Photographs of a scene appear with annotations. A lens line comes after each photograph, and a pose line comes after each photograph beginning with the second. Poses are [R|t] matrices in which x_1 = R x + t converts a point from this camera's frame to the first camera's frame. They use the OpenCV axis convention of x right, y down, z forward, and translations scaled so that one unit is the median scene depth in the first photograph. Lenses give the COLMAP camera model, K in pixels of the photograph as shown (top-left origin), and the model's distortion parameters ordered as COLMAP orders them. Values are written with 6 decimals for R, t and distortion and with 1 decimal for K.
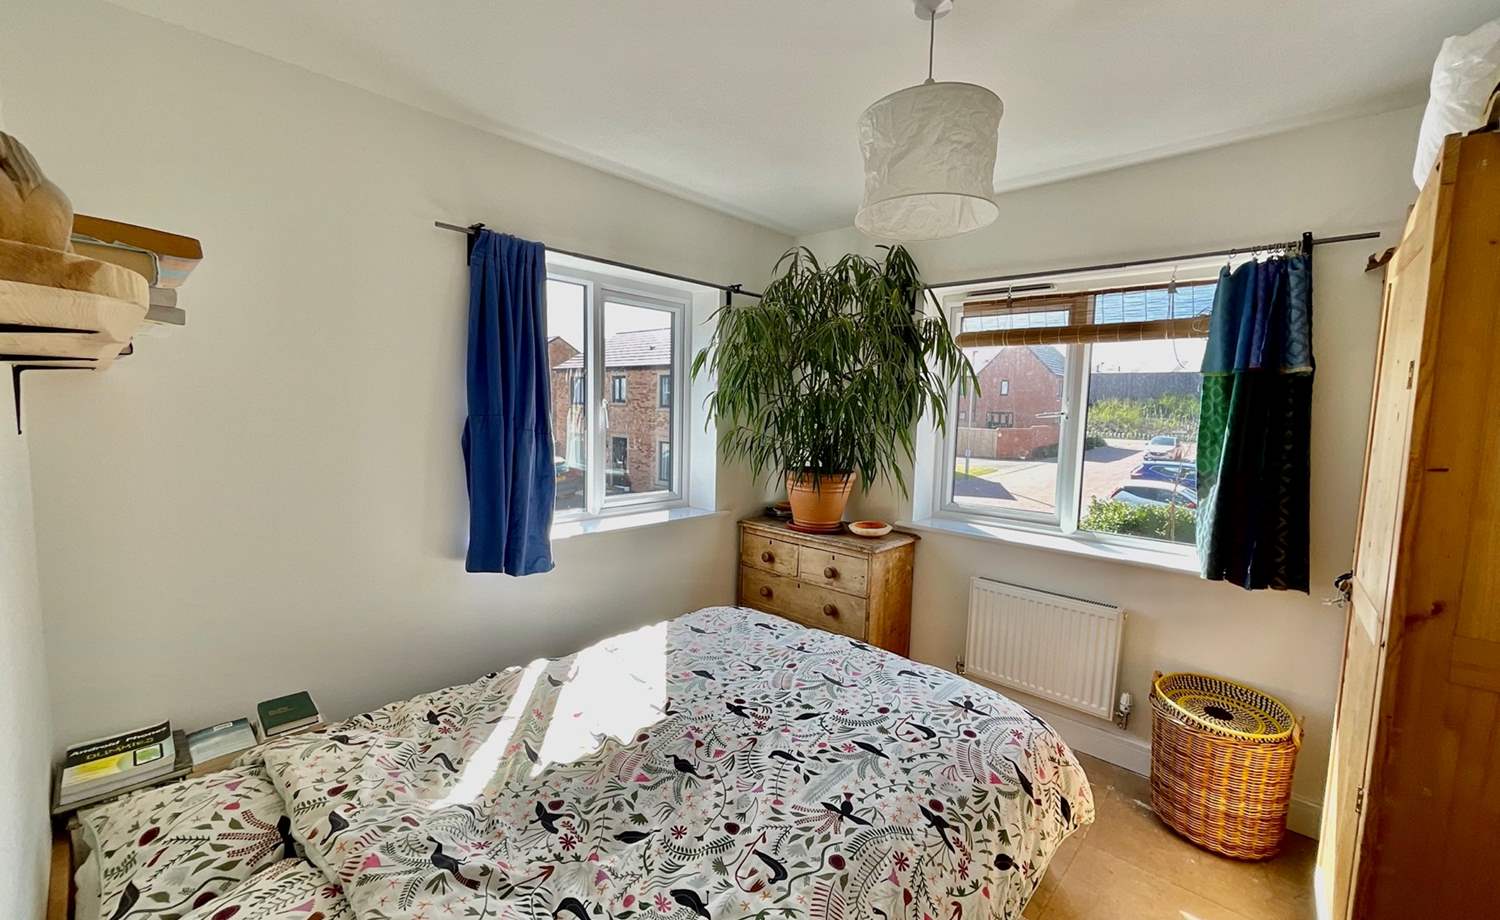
lens RADIAL K [[610.9, 0, 750.0], [0, 610.9, 460.0], [0, 0, 1]] dist [-0.001337, 0.000139]
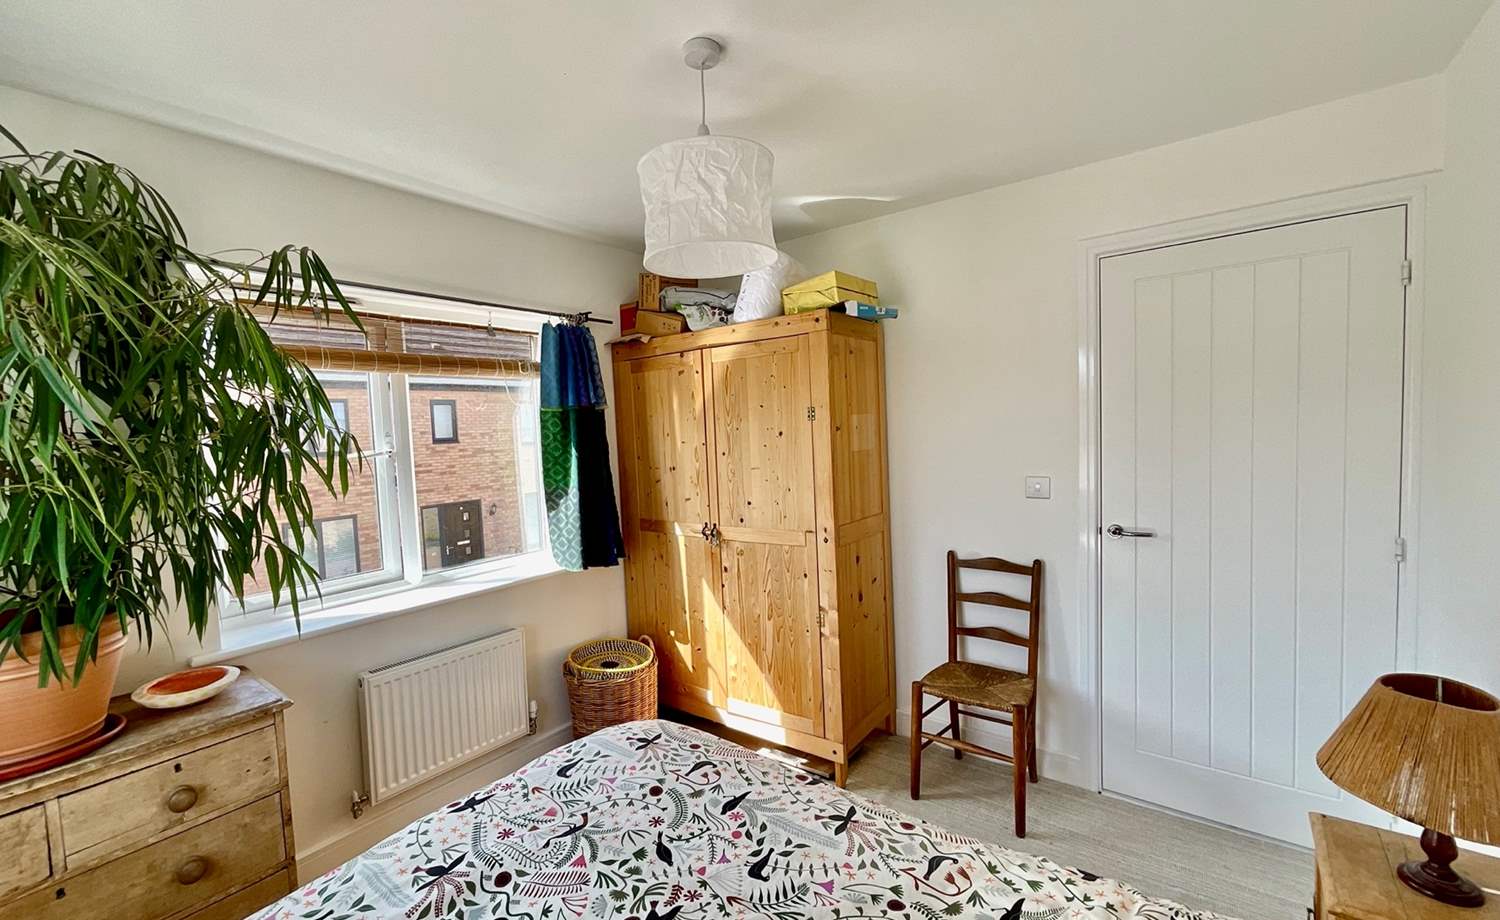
lens RADIAL K [[610.9, 0, 750.0], [0, 610.9, 460.0], [0, 0, 1]] dist [-0.001337, 0.000139]
pose [[-0.107705, -0.079068, 0.991034, -0.614446], [0.126685, 0.987615, 0.092564, -0.121527], [-0.986078, 0.135518, -0.096354, 0.866131]]
